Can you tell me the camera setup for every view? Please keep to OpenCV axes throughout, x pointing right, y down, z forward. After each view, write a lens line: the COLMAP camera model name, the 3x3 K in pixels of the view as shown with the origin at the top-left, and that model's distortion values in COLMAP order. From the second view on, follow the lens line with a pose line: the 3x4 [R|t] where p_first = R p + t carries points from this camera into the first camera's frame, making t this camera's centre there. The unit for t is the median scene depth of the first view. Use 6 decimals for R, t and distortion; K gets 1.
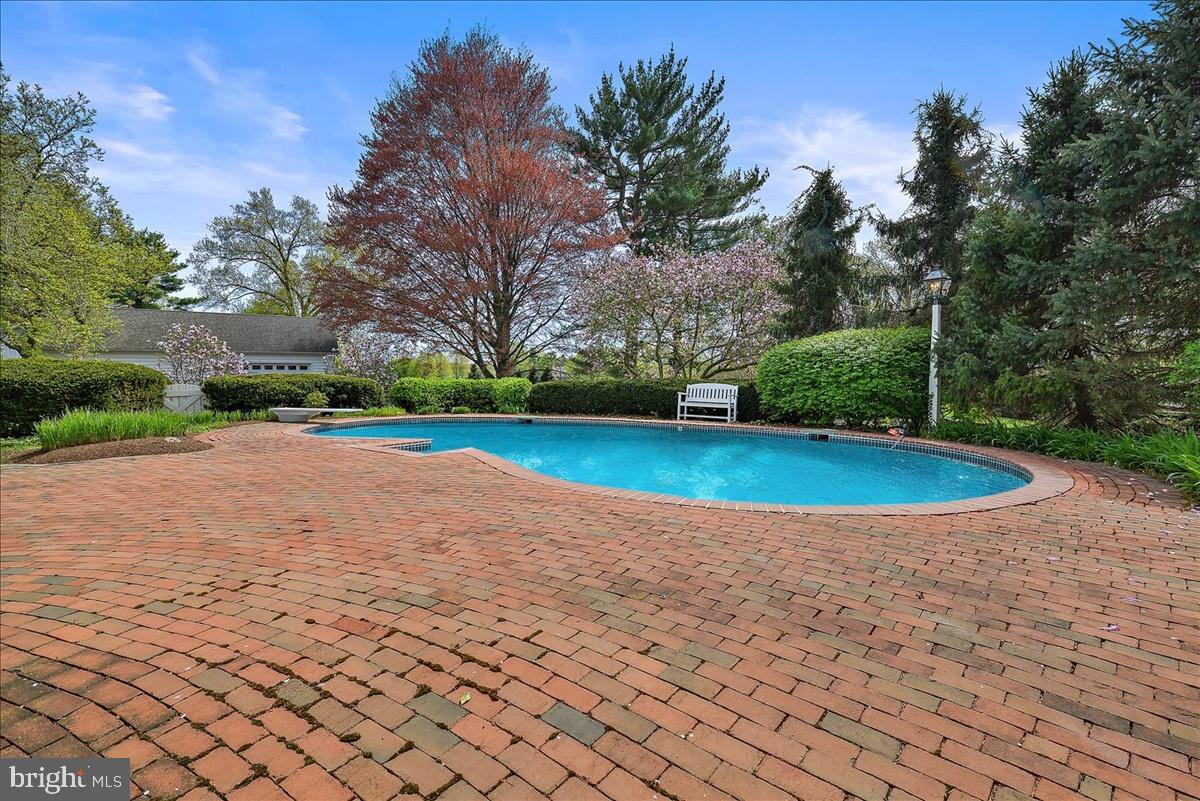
lens RADIAL K [[534.4, 0, 600.0], [0, 534.4, 400.5], [0, 0, 1]] dist [-0.001808, -0.000285]
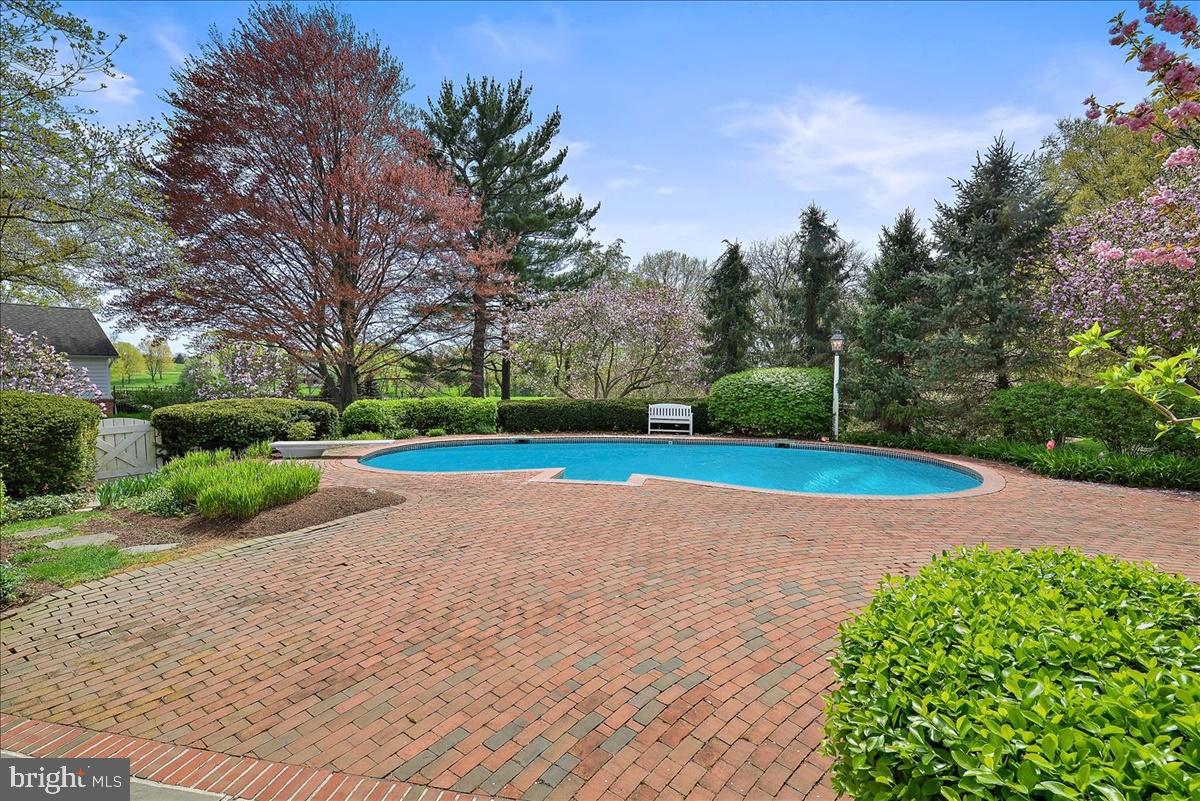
lens RADIAL K [[533.1, 0, 600.0], [0, 533.1, 400.5], [0, 0, 1]] dist [0.000290, -0.019457]
pose [[0.891771, -0.021853, 0.451959, -0.509352], [0.016753, 0.999743, 0.015282, -0.061894], [-0.452177, -0.006056, 0.891908, -0.051978]]
